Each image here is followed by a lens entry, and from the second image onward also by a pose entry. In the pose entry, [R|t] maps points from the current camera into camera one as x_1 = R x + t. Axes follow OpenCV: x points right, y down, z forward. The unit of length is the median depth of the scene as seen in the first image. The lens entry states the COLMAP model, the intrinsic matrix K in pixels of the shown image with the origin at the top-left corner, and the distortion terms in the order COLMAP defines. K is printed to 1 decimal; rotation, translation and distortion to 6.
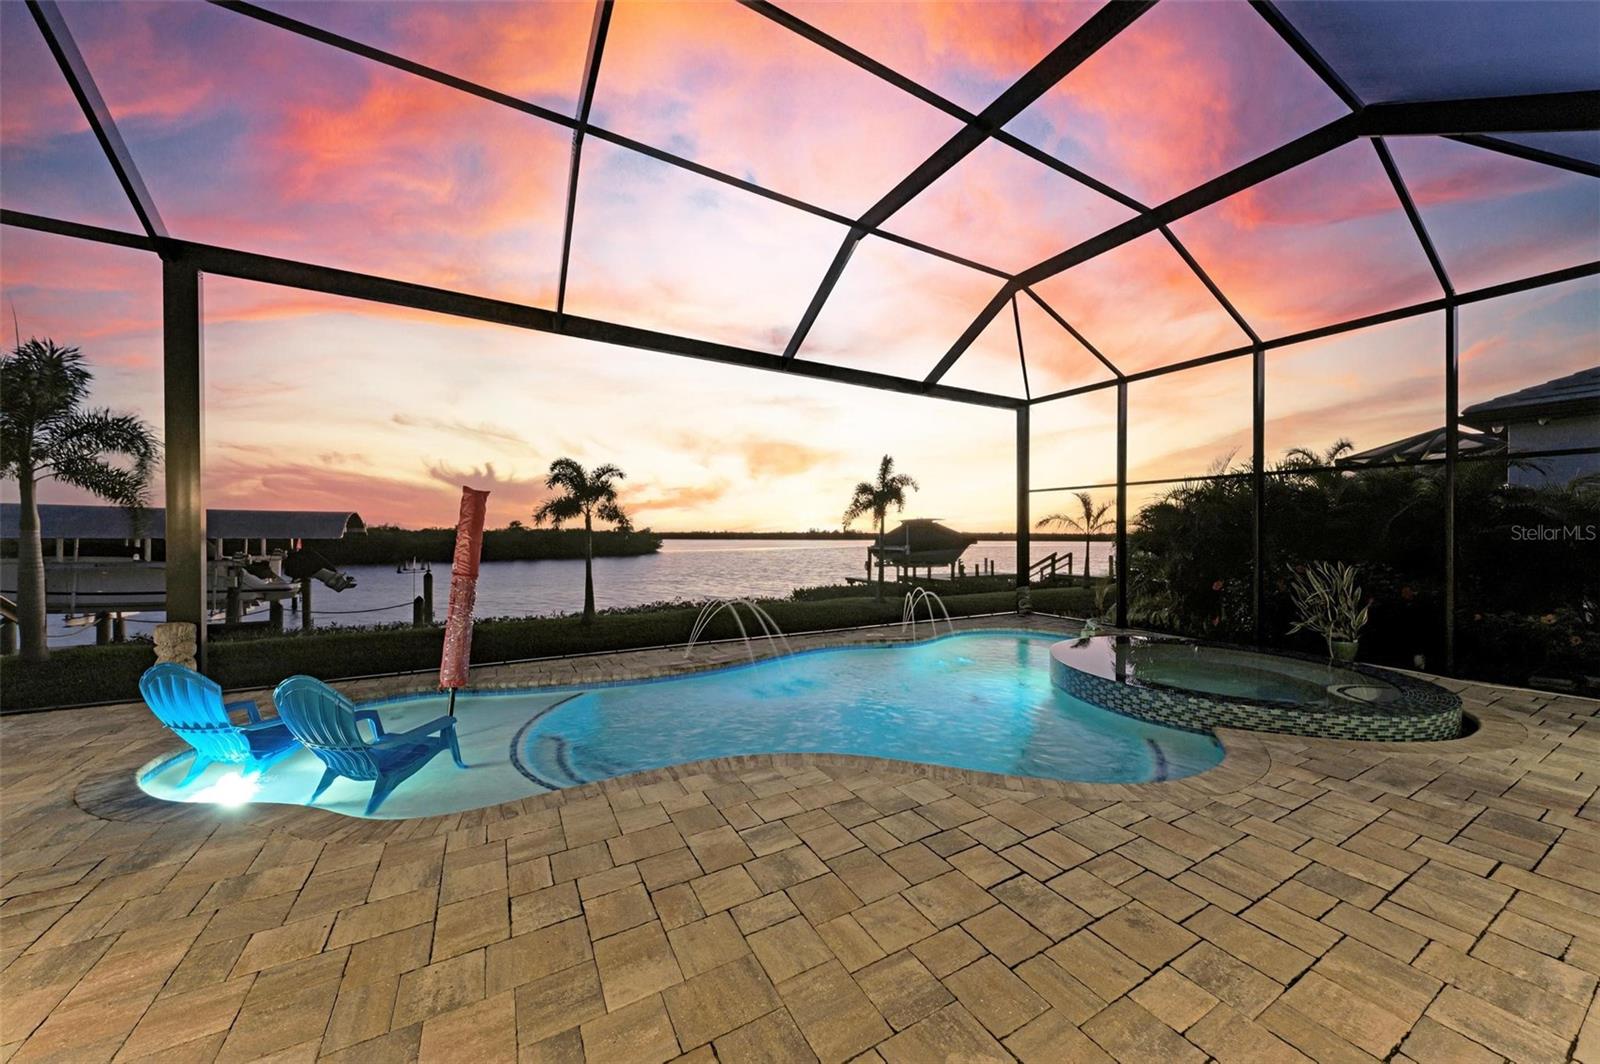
lens RADIAL K [[546.7, 0, 800.0], [0, 546.7, 532.0], [0, 0, 1]] dist [0.019282, -0.004948]
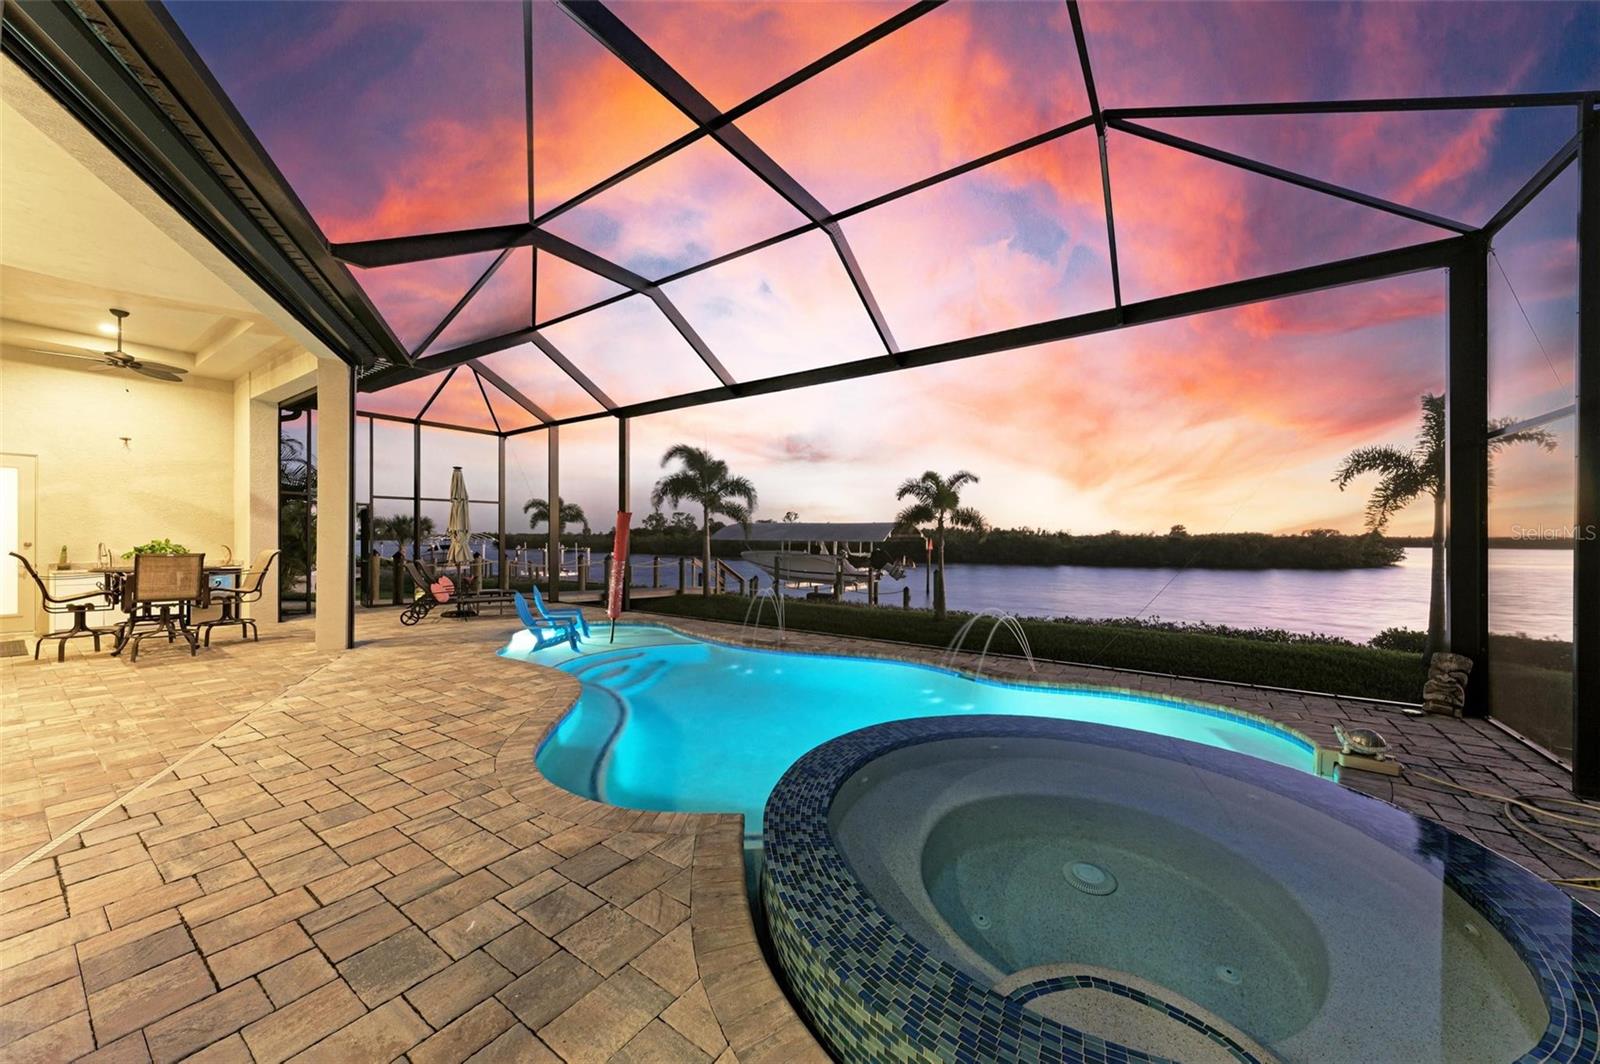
lens RADIAL K [[559.4, 0, 800.0], [0, 559.4, 532.0], [0, 0, 1]] dist [0.006441, 0.000020]
pose [[0.437743, -0.012157, -0.899018, 0.517944], [0.002813, 0.999922, -0.012152, 0.005445], [0.899096, 0.002791, 0.437744, 0.279833]]
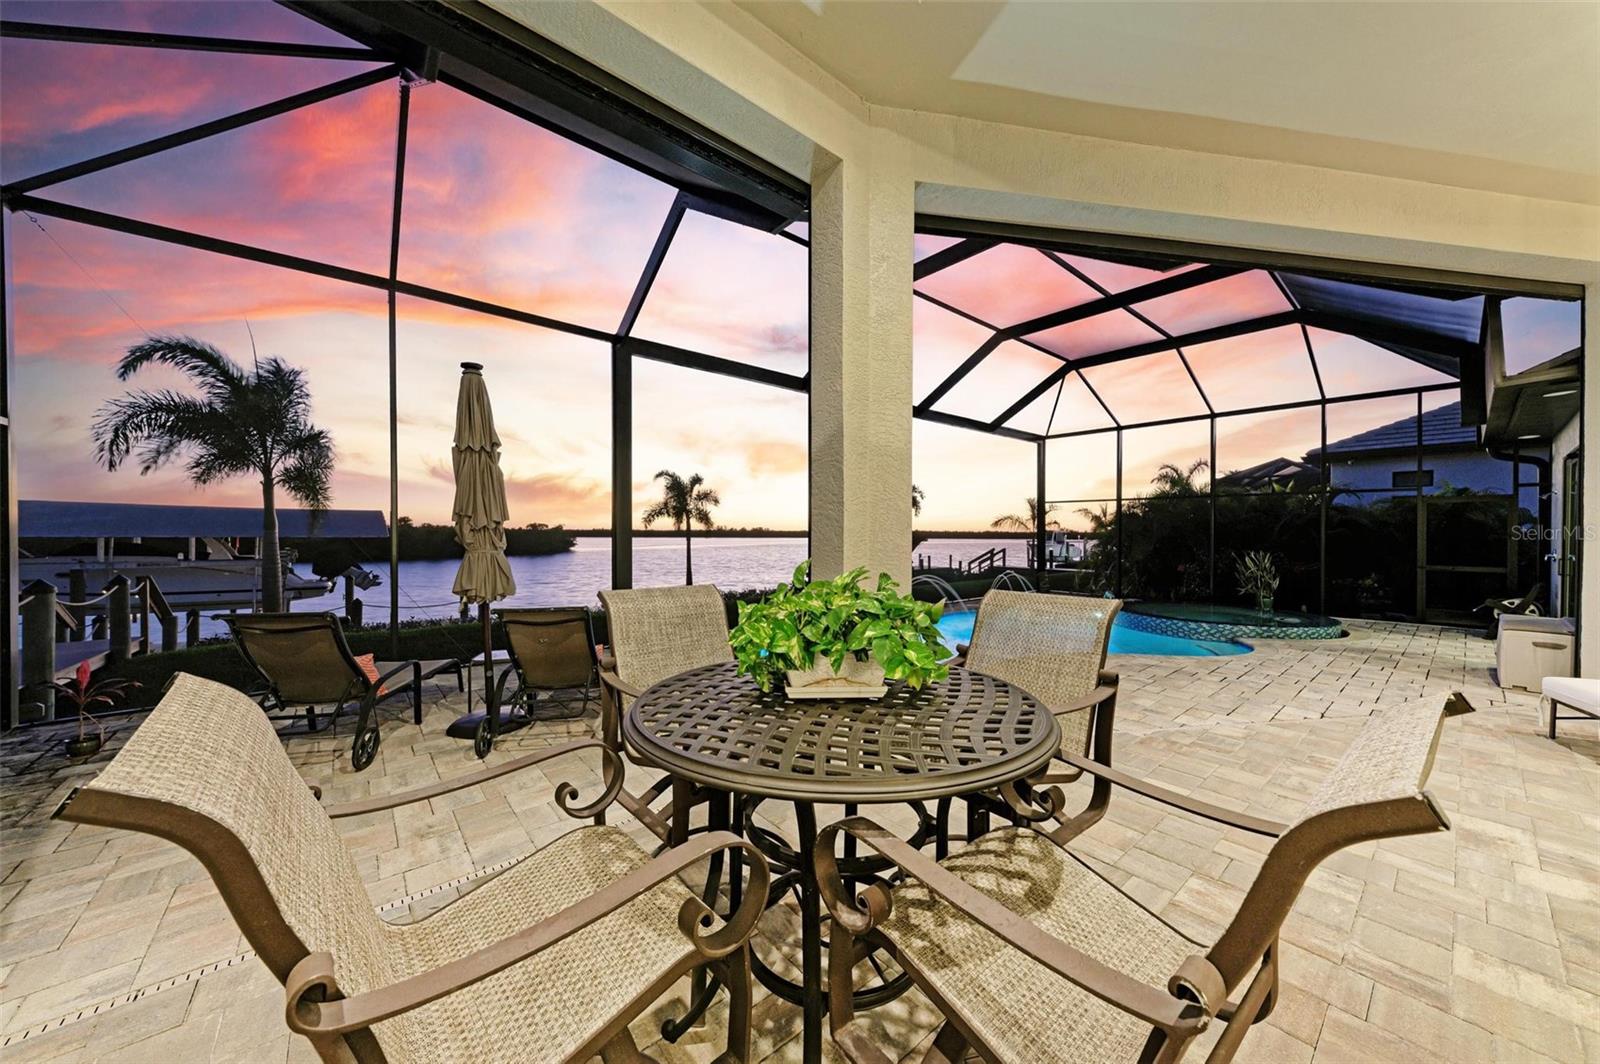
lens RADIAL K [[546.7, 0, 800.0], [0, 546.7, 532.0], [0, 0, 1]] dist [0.019282, -0.004948]
pose [[0.983887, 0.000320, 0.178791, -0.385166], [-0.001166, 0.999989, 0.004625, -0.005002], [-0.178788, -0.004759, 0.983876, -0.214486]]
